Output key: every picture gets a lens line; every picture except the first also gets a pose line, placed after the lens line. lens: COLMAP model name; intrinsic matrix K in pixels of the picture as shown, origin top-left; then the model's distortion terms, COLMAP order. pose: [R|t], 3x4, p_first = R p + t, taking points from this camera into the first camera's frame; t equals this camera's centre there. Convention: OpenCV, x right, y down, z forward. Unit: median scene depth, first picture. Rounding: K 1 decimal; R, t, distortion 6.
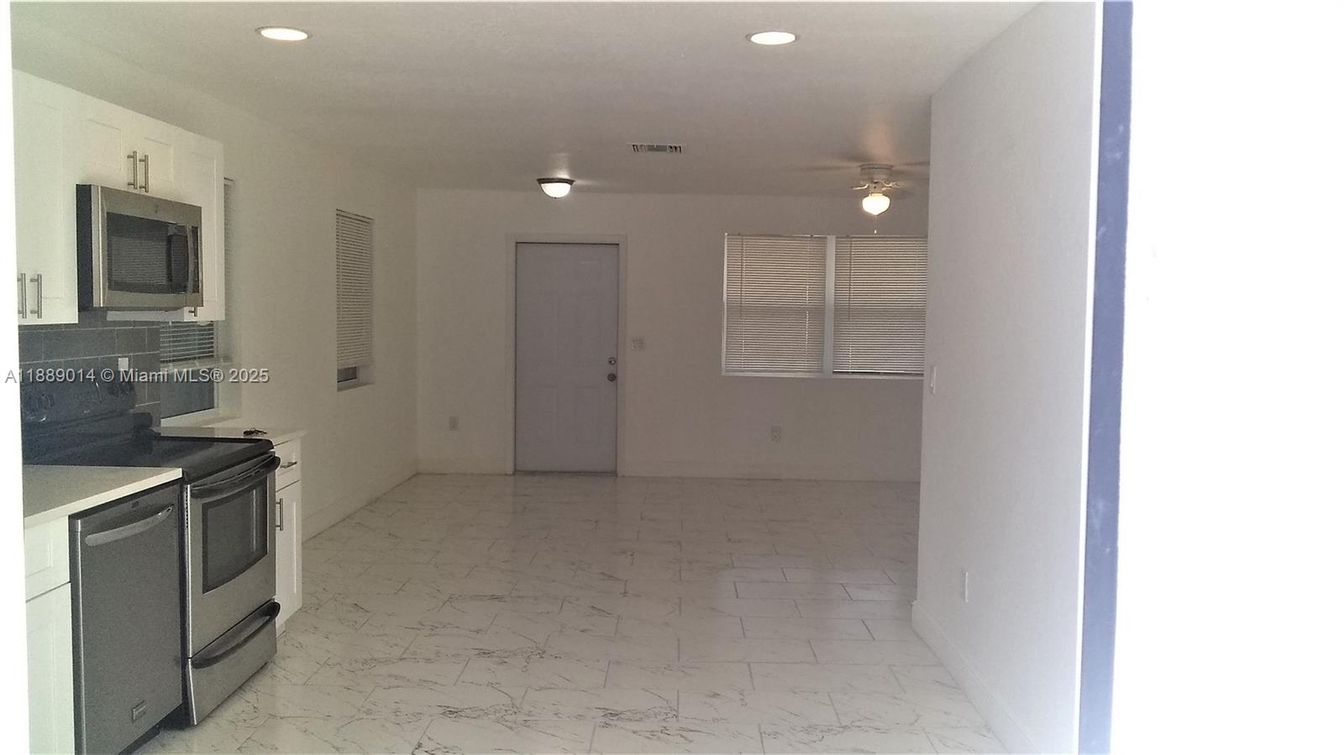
lens RADIAL K [[1094.1, 0, 680.2], [0, 1094.1, 371.8], [0, 0, 1]] dist [0.123789, -0.219040]
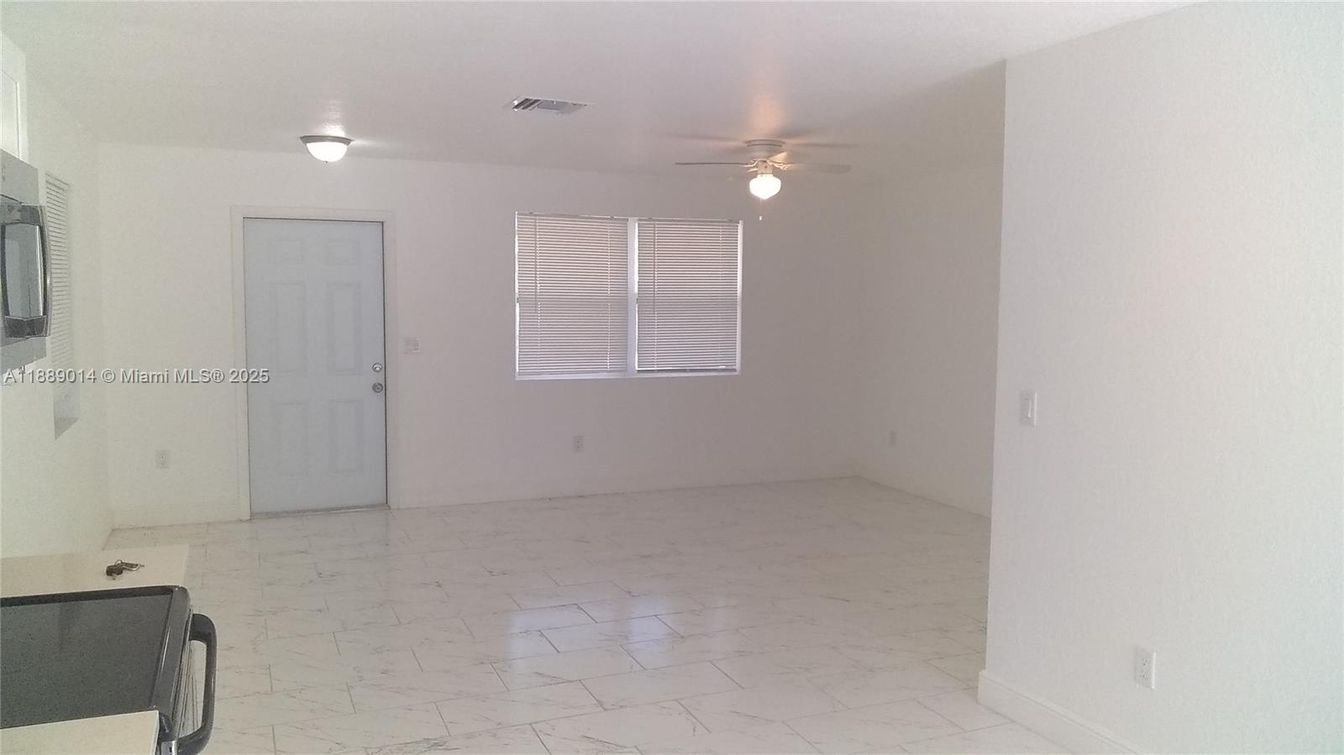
lens RADIAL K [[1048.1, 0, 672.0], [0, 1048.1, 377.5], [0, 0, 1]] dist [0.029543, -0.003943]
pose [[0.913049, -0.042311, 0.405649, -0.181763], [0.026400, 0.998650, 0.044741, -0.032154], [-0.406995, -0.030142, 0.912933, 0.212403]]
